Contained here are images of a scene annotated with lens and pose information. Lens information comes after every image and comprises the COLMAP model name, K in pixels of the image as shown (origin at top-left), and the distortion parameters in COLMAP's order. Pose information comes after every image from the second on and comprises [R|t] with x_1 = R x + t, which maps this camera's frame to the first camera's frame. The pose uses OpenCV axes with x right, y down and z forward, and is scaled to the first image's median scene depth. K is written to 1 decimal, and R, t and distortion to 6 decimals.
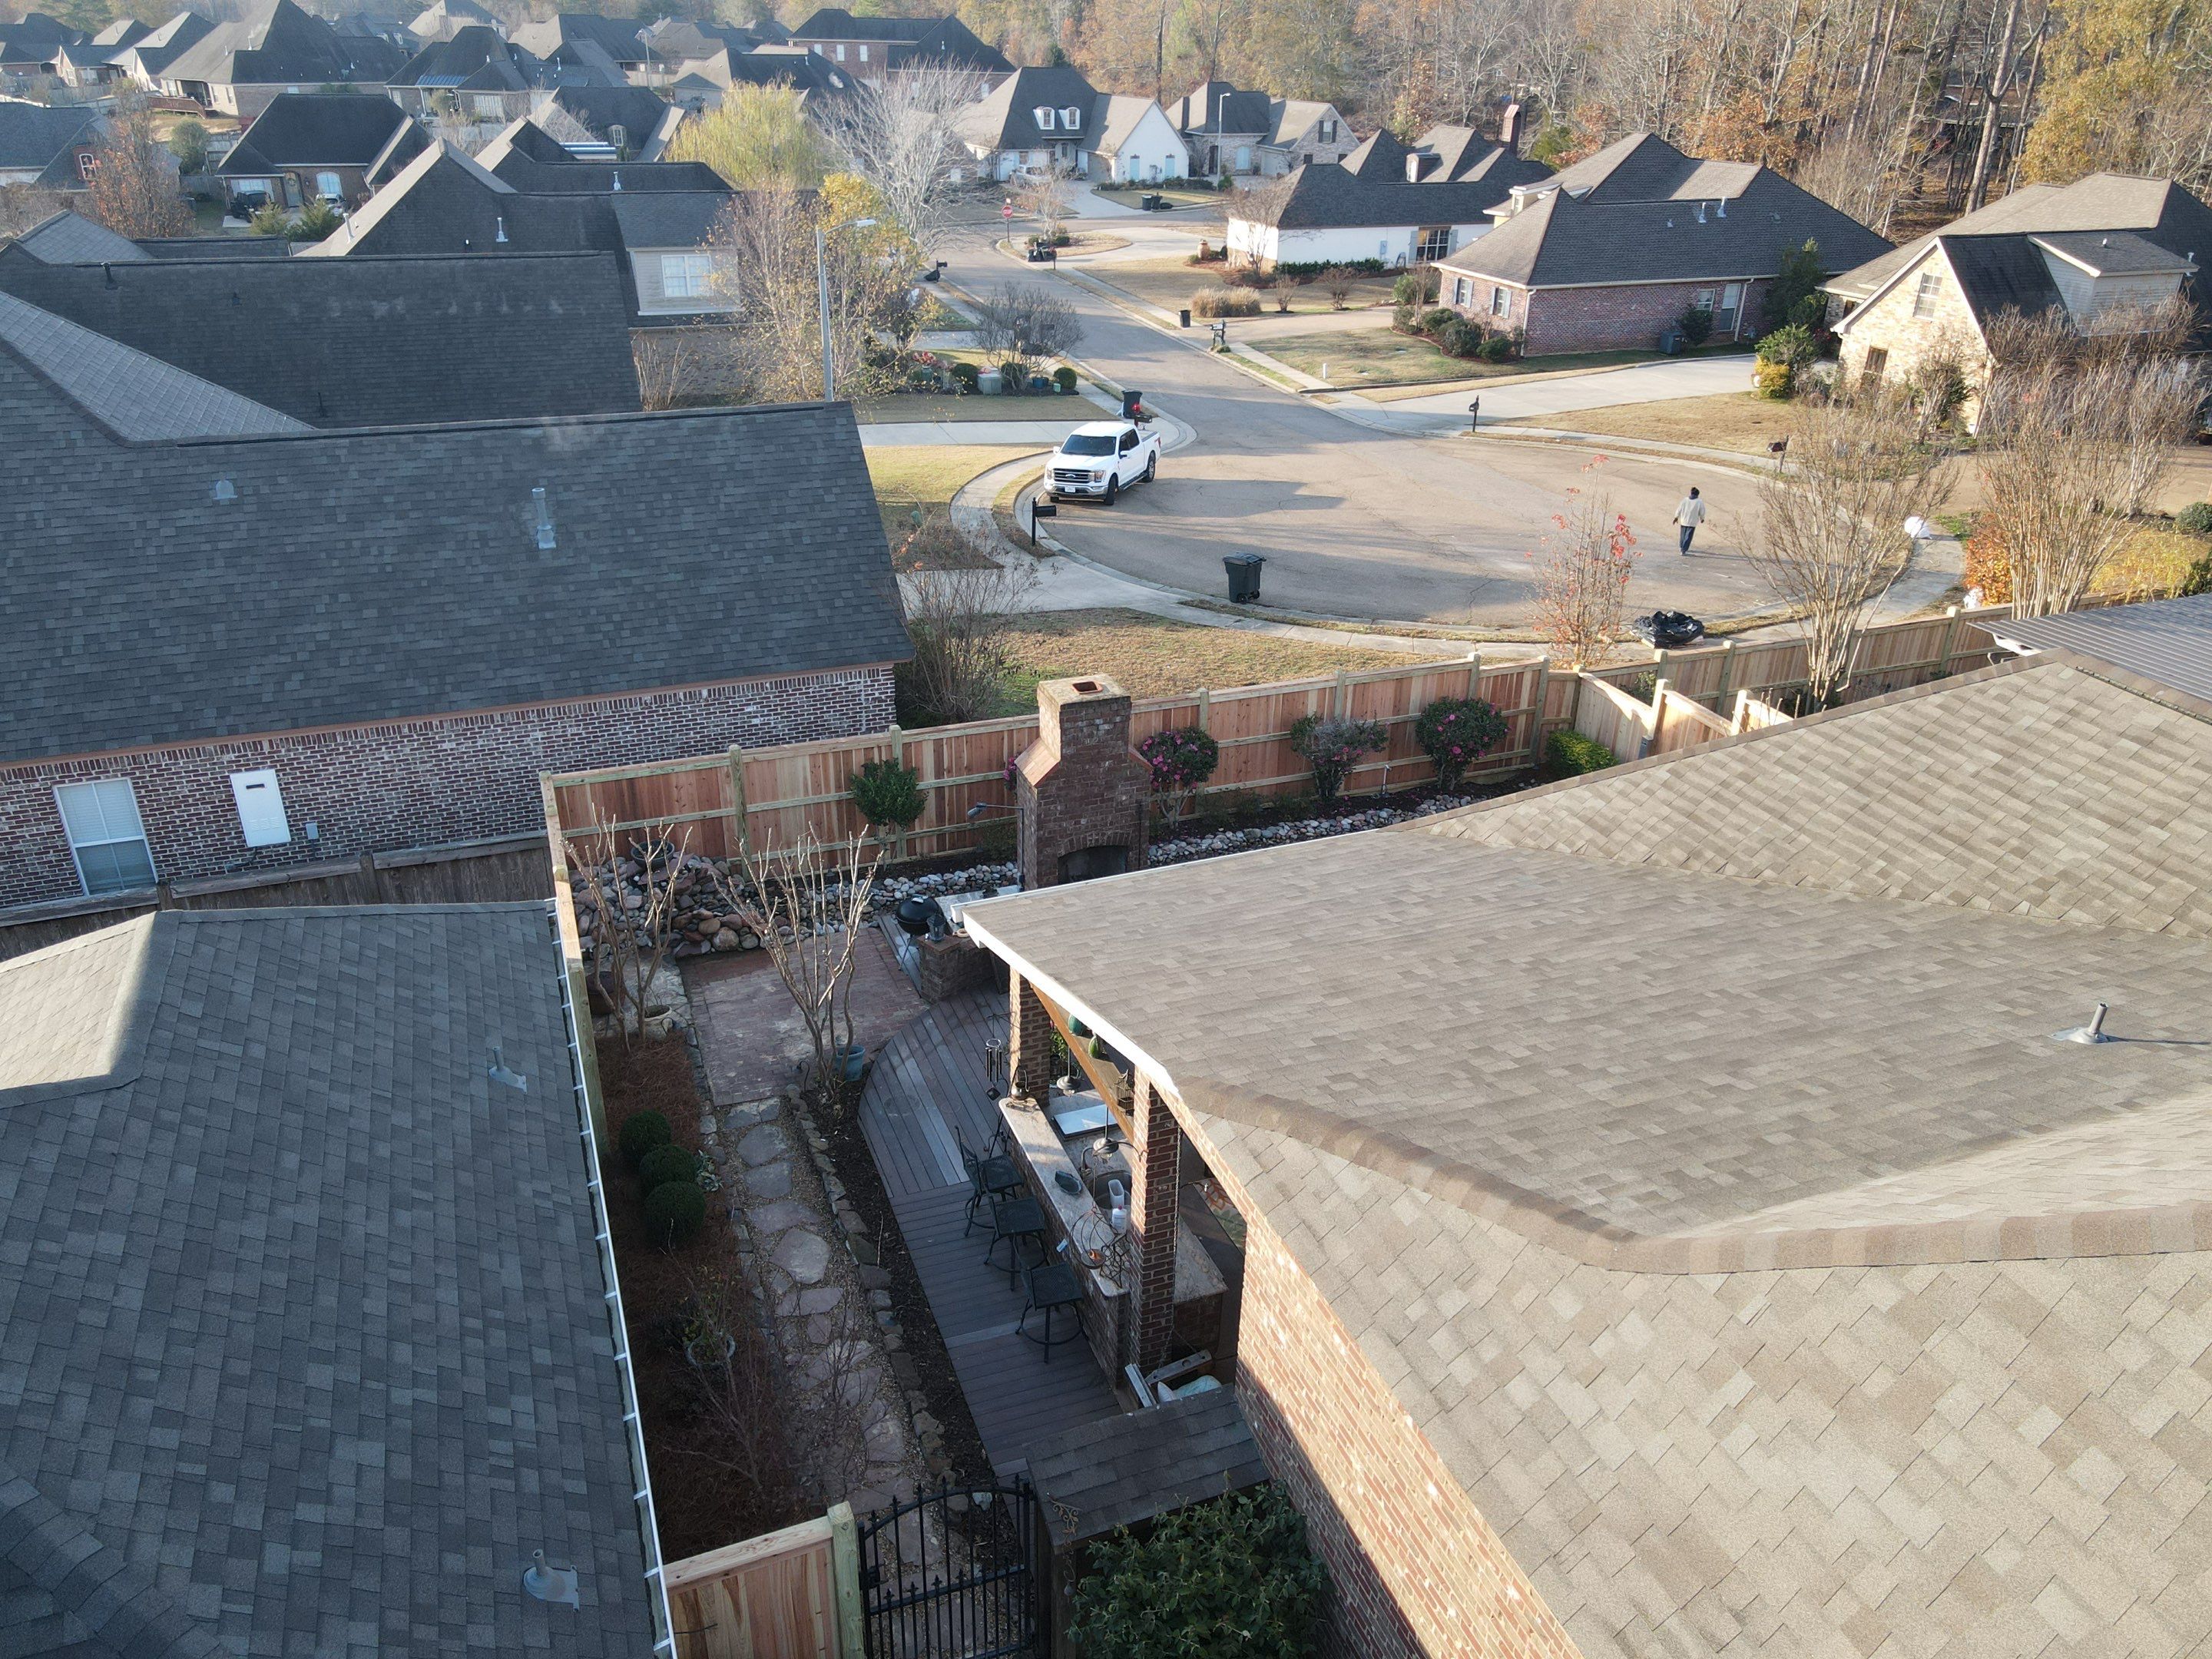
lens RADIAL K [[1627.4, 0, 1121.3], [0, 1627.4, 827.0], [0, 0, 1]] dist [0.030392, -0.028418]
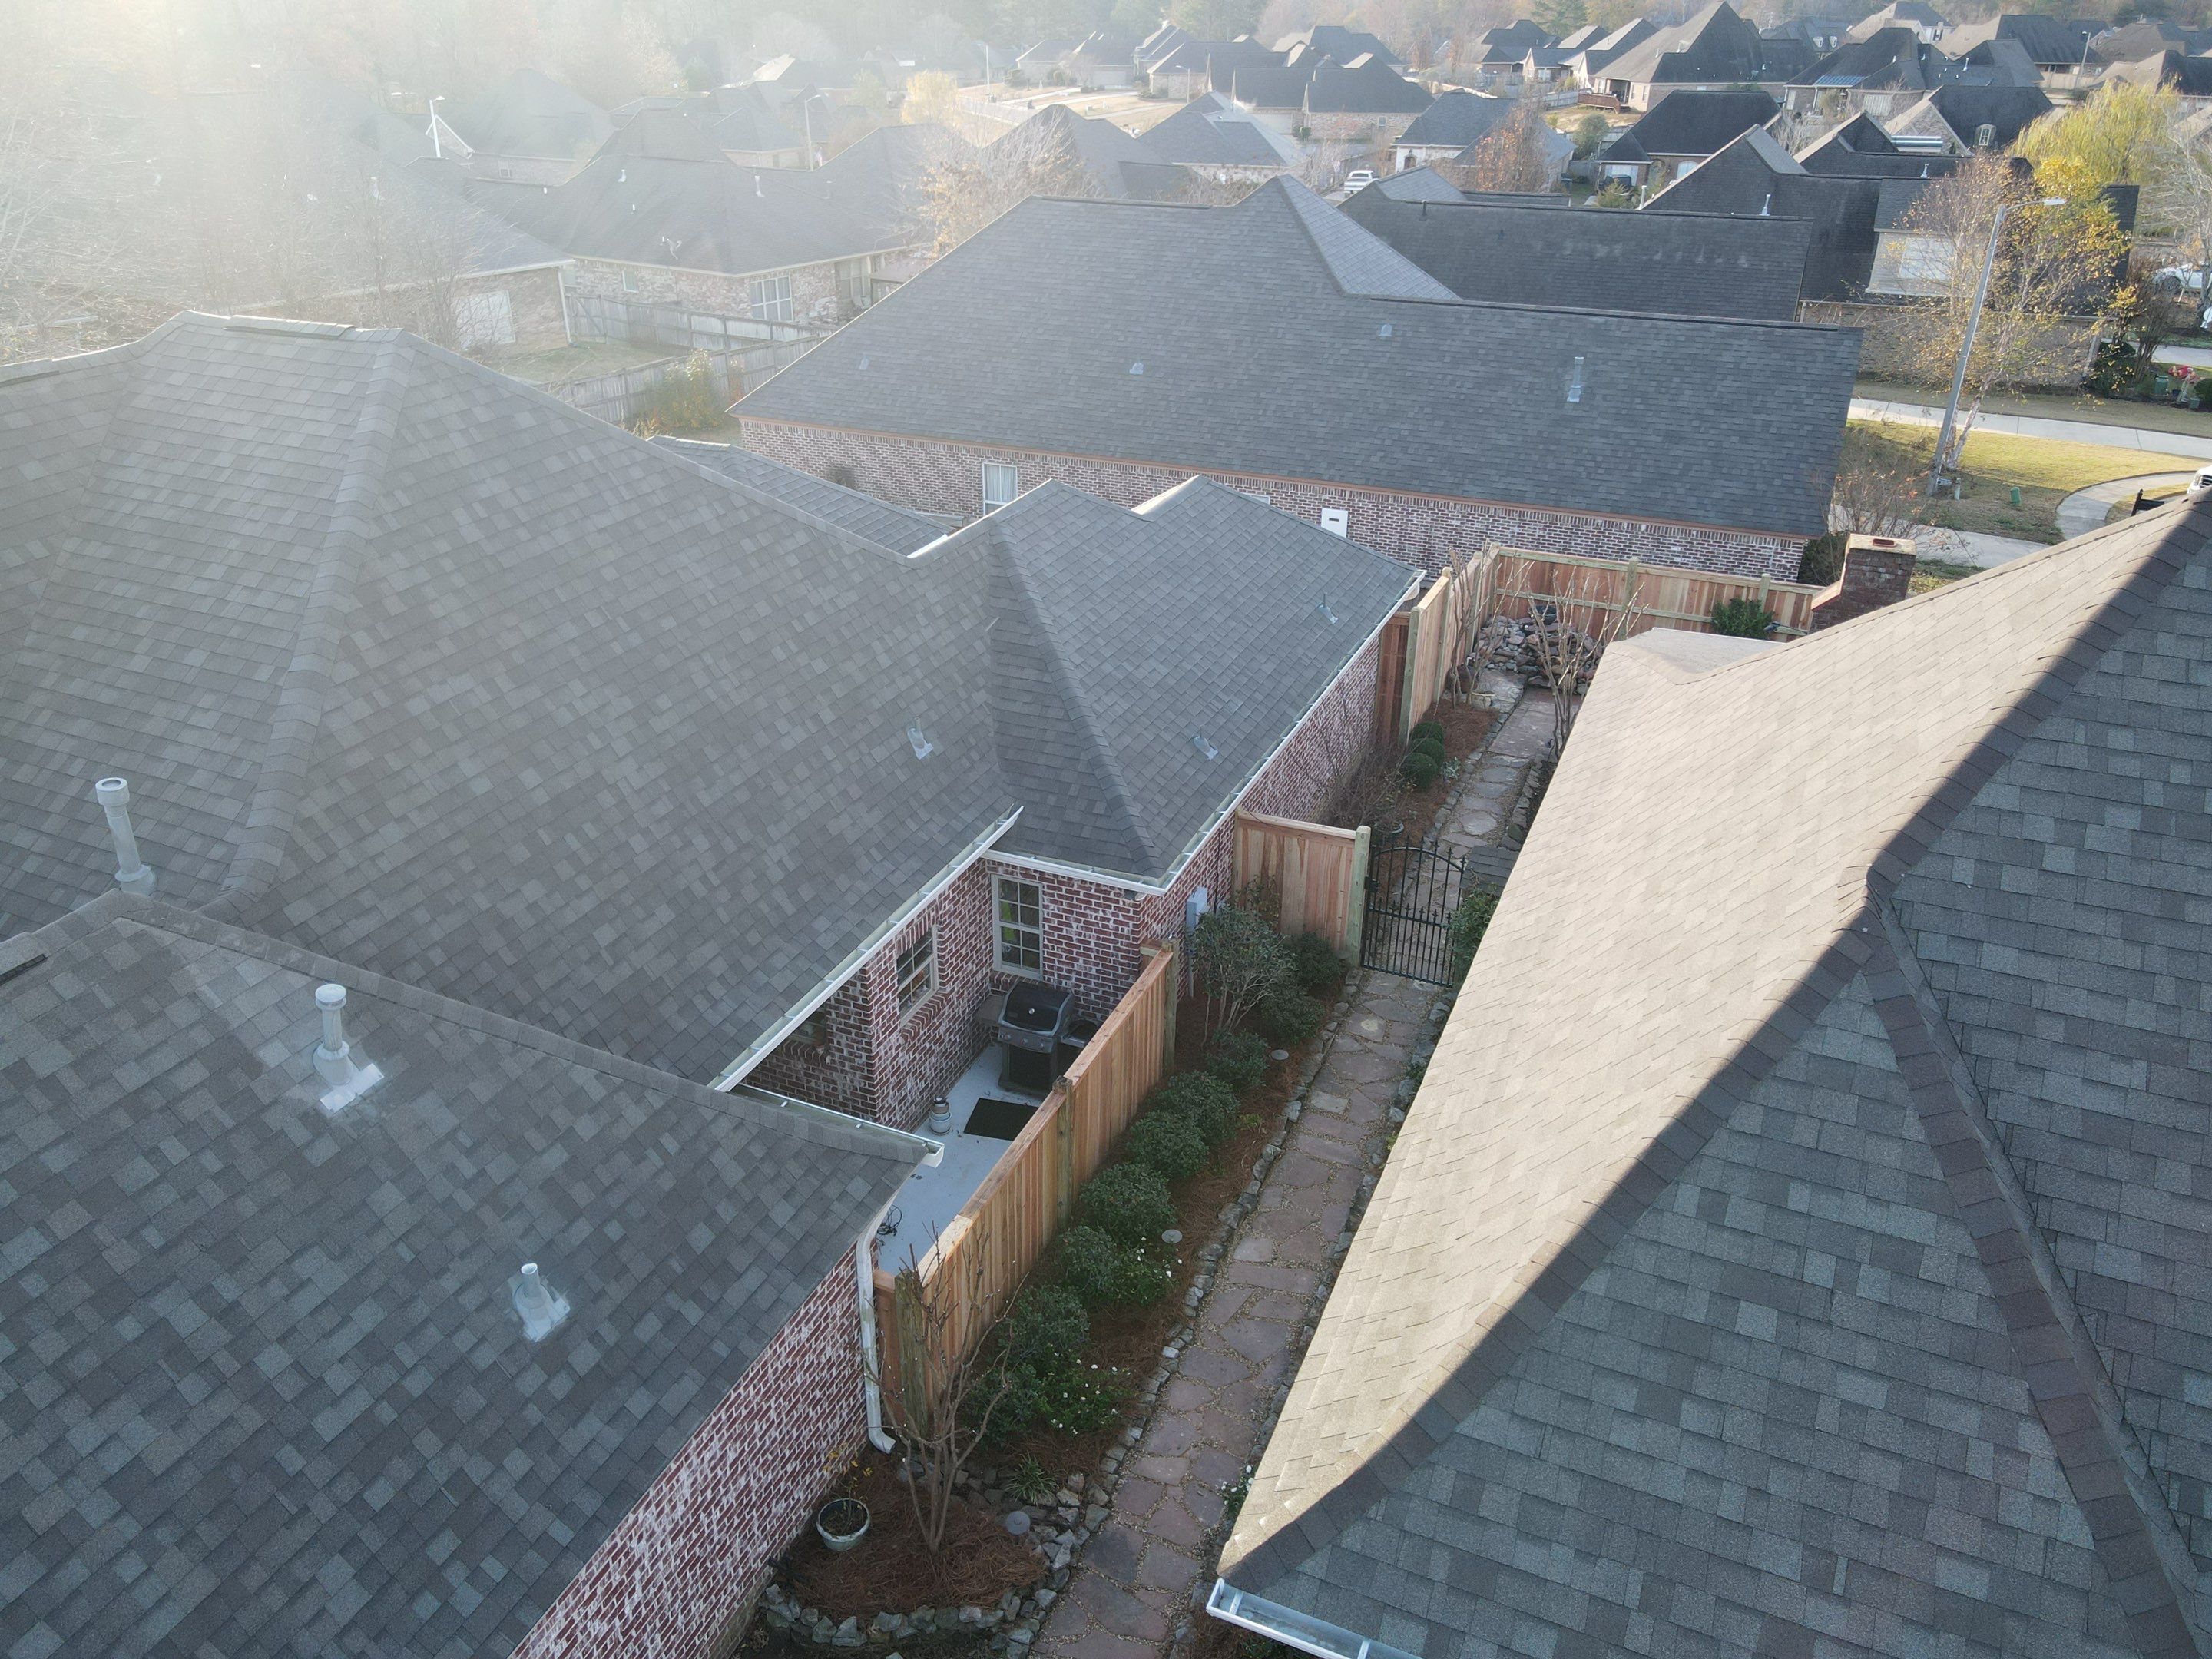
lens RADIAL K [[1633.5, 0, 1106.0], [0, 1633.5, 829.5], [0, 0, 1]] dist [0.034816, 0.000600]
pose [[0.715754, 0.303352, -0.629026, 0.202279], [-0.306822, 0.945737, 0.106963, 0.082885], [0.627341, 0.116440, 0.769990, -0.151901]]
